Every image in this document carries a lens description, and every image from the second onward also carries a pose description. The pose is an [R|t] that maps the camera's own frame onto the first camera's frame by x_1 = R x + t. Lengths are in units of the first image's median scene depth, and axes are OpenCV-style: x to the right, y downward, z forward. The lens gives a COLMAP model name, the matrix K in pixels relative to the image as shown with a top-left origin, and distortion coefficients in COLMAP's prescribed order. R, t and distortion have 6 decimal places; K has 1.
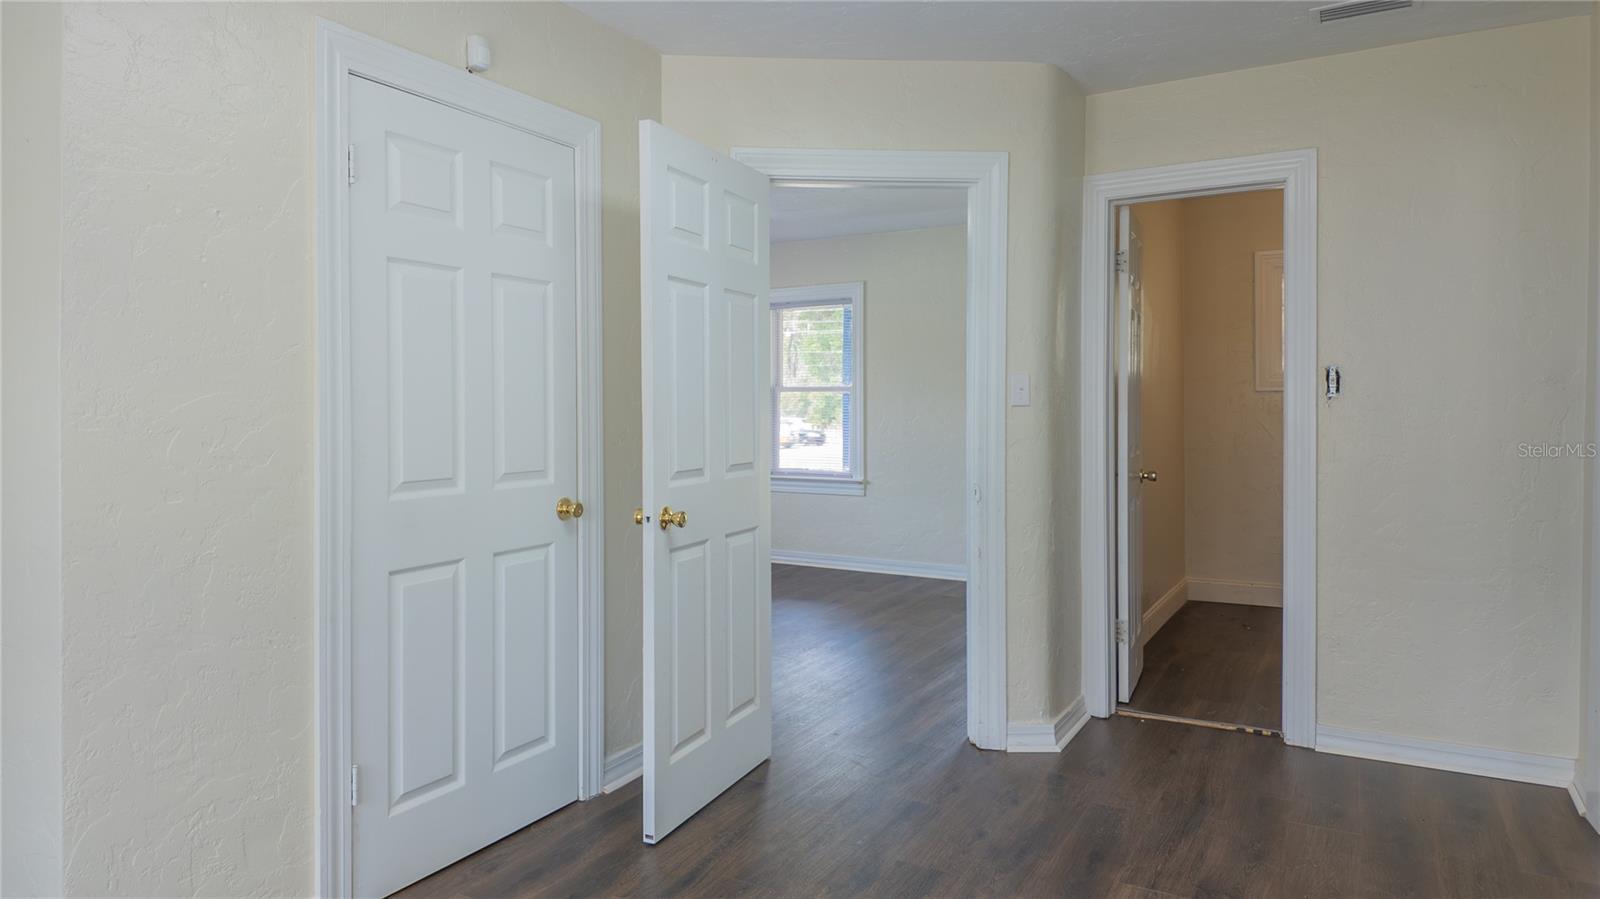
lens RADIAL K [[988.7, 0, 795.6], [0, 988.7, 421.7], [0, 0, 1]] dist [0.009203, -0.000851]
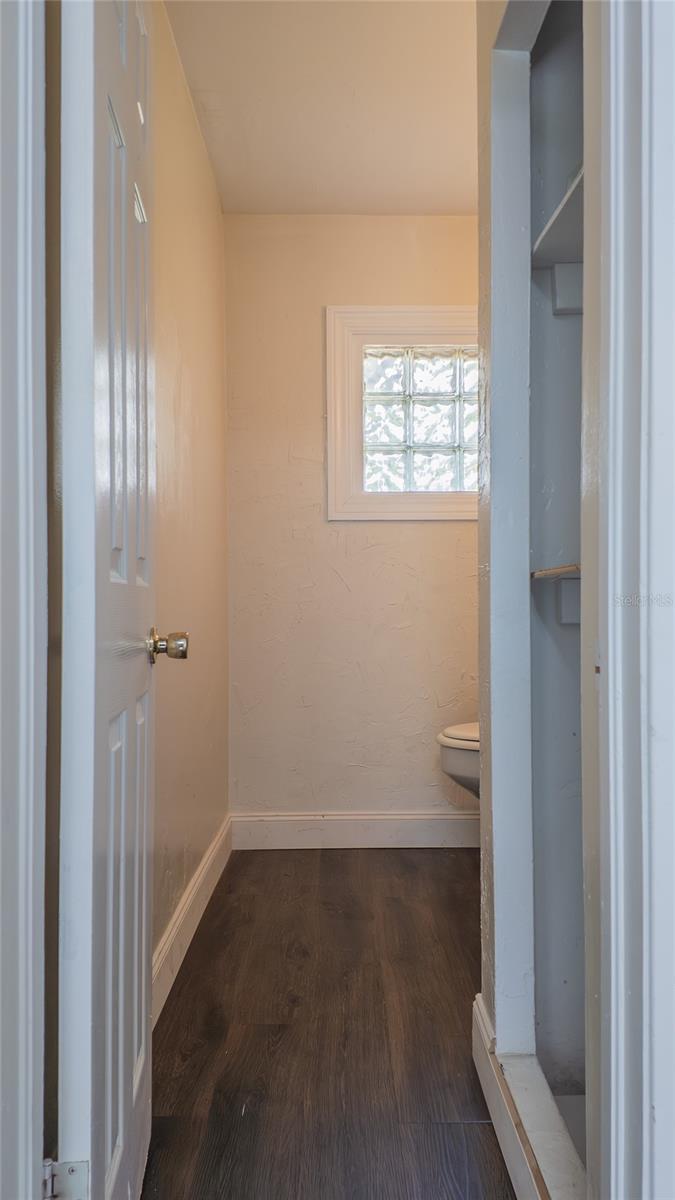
lens RADIAL K [[741.5, 0, 337.5], [0, 741.5, 600.0], [0, 0, 1]] dist [0.009203, -0.000851]
pose [[0.849804, 0.007376, 0.527047, 0.215021], [0.009278, 0.999538, -0.028948, 0.036952], [-0.527017, 0.029490, 0.849343, 0.592373]]
